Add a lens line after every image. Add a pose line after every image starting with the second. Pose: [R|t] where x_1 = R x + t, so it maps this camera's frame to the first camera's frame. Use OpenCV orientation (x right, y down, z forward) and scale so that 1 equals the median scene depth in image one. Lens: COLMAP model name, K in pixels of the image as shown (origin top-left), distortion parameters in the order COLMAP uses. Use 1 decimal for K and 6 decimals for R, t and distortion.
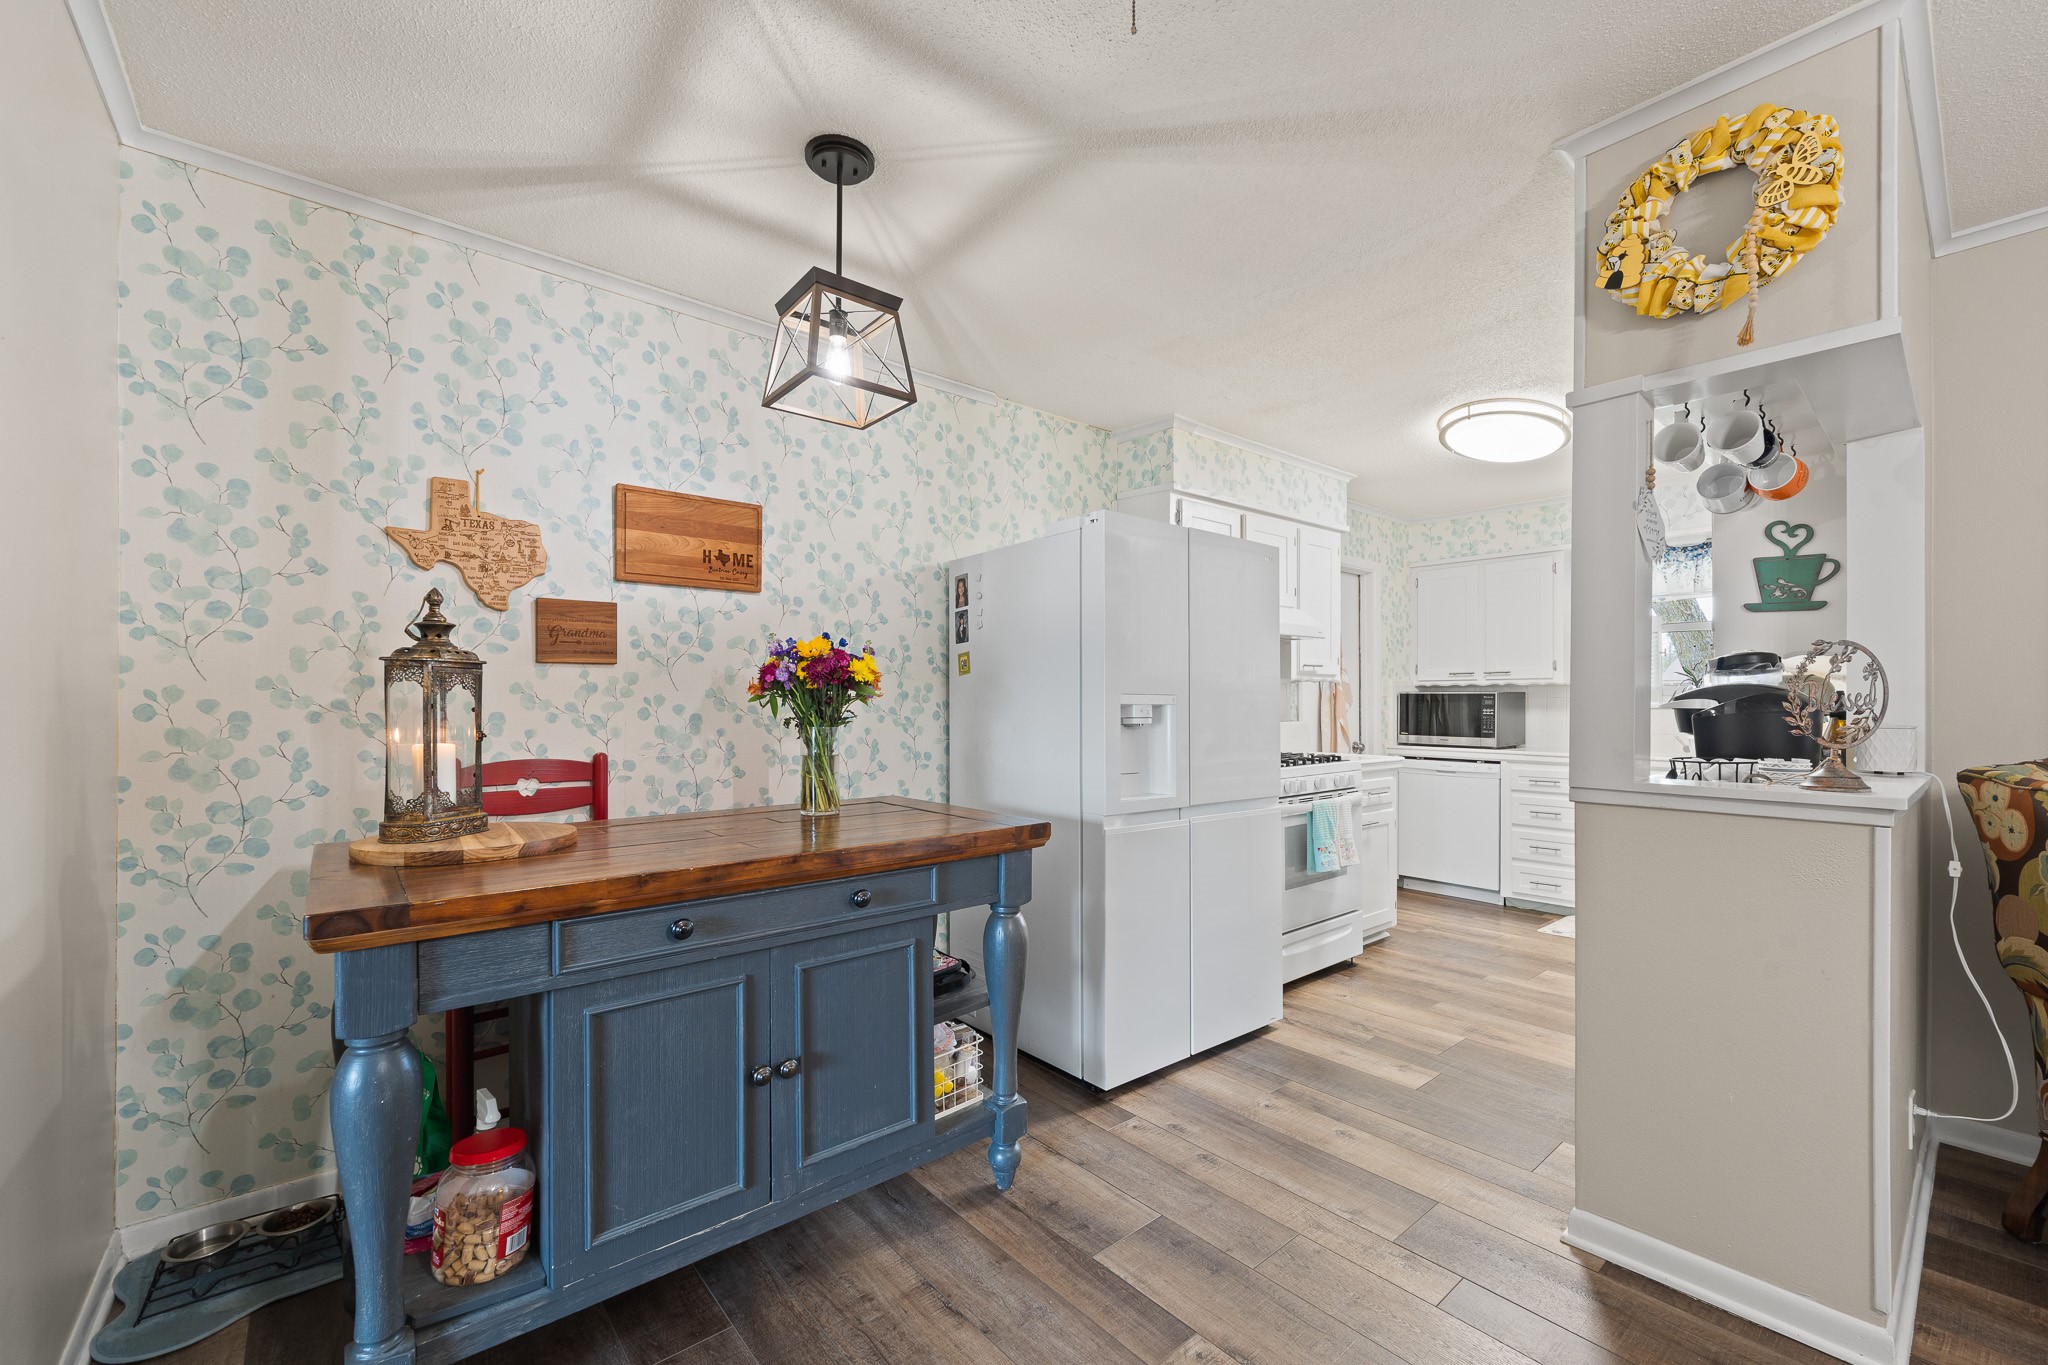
lens RADIAL K [[827.9, 0, 1017.8], [0, 827.9, 704.4], [0, 0, 1]] dist [0.002233, -0.001372]
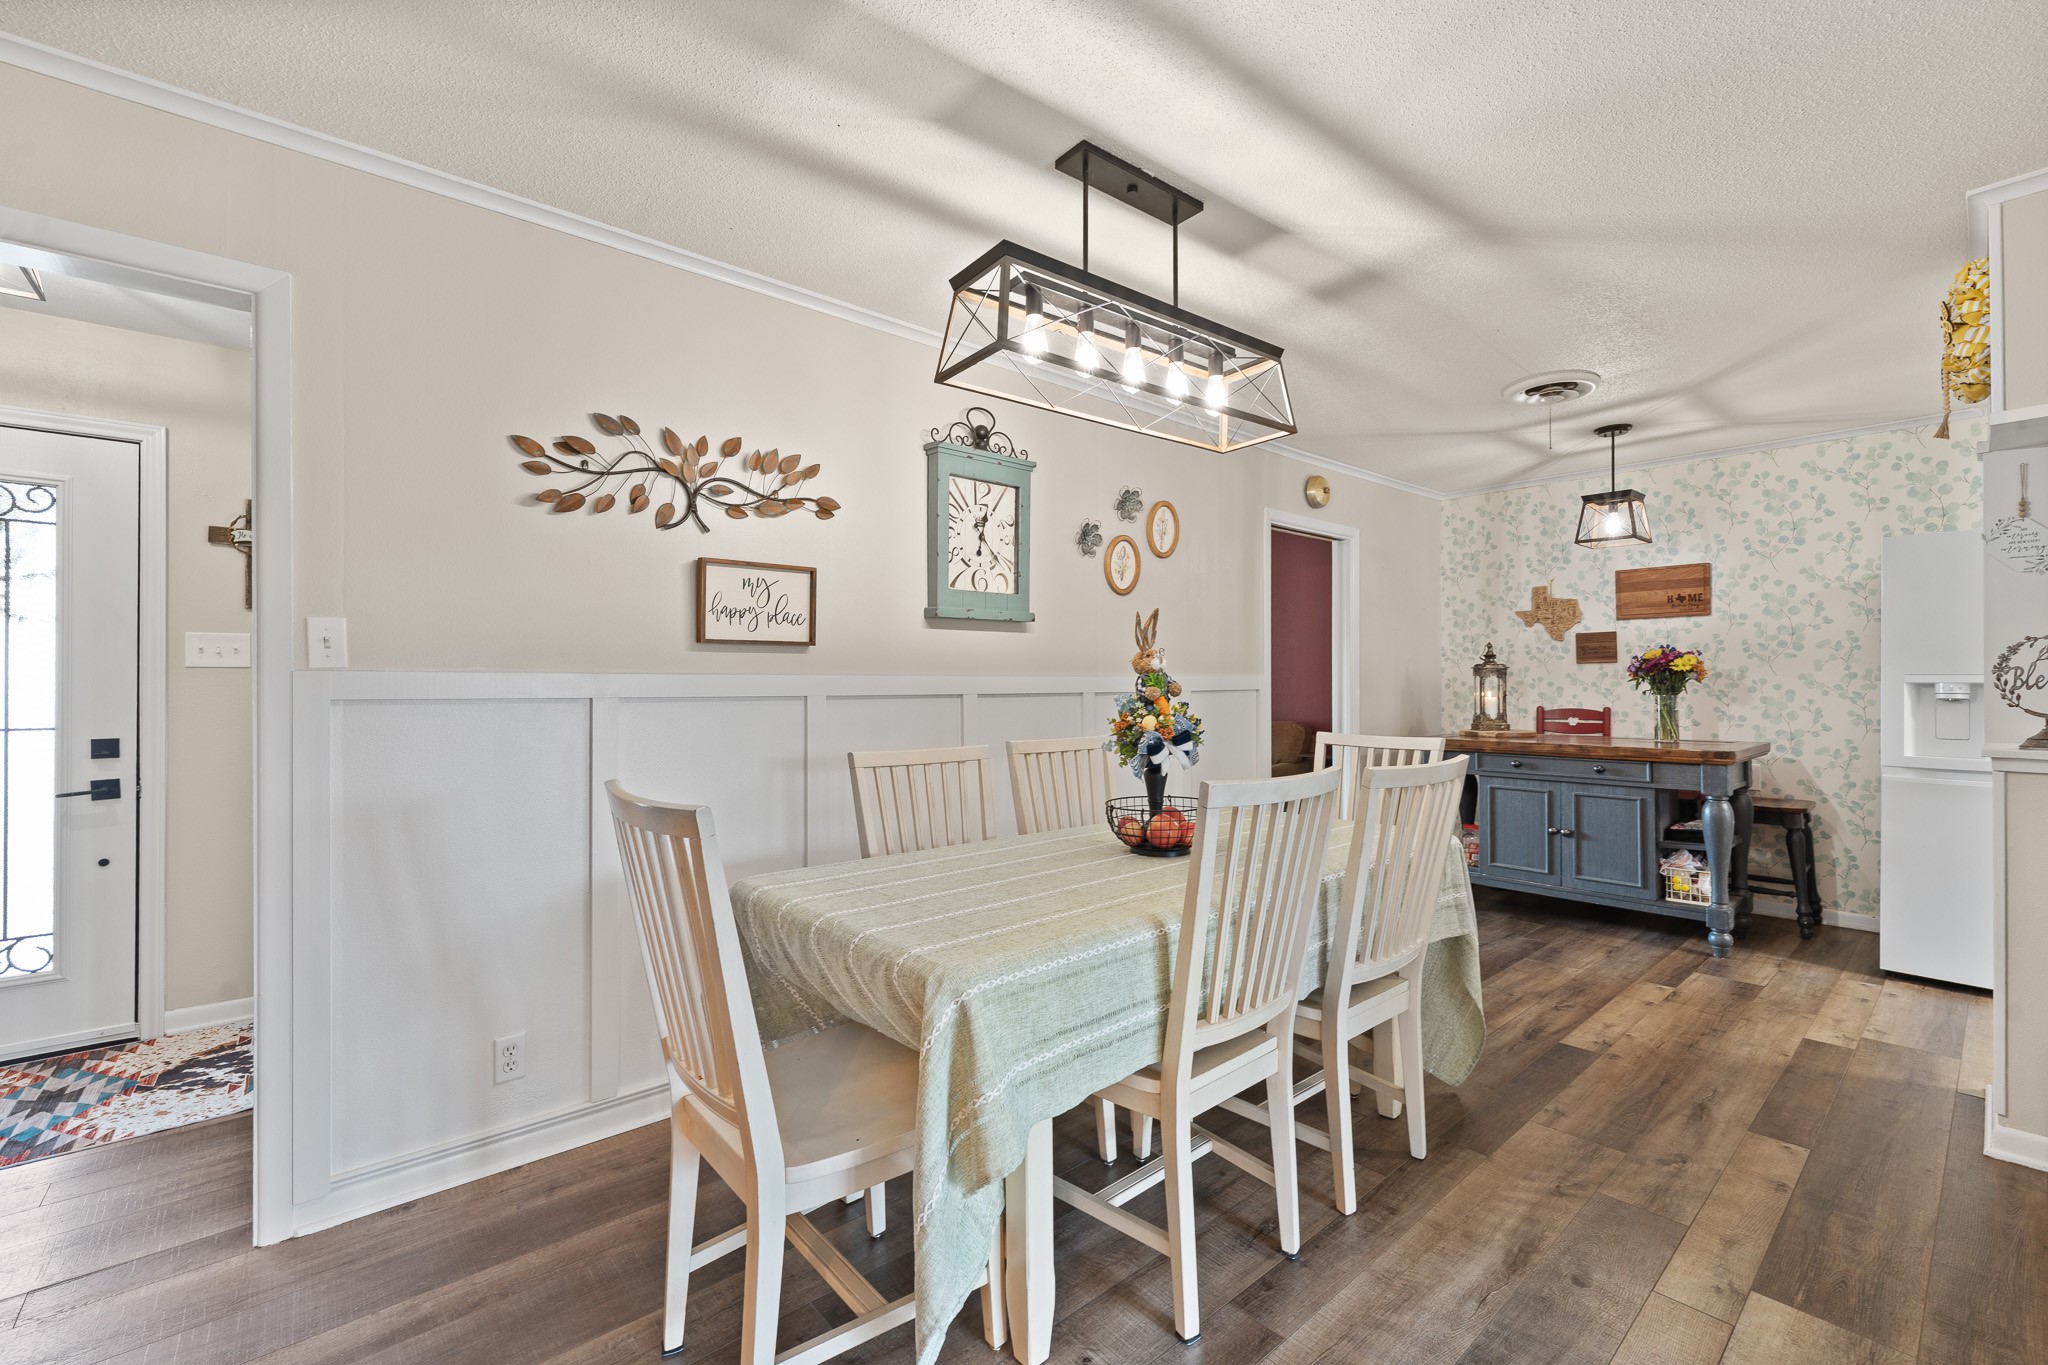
lens RADIAL K [[827.9, 0, 1035.6], [0, 827.9, 679.3], [0, 0, 1]] dist [0.002233, -0.001372]
pose [[0.005444, -0.003650, -0.999979, 1.375478], [0.004462, 0.999983, -0.003626, -0.006673], [0.999975, -0.004442, 0.005460, -0.365490]]
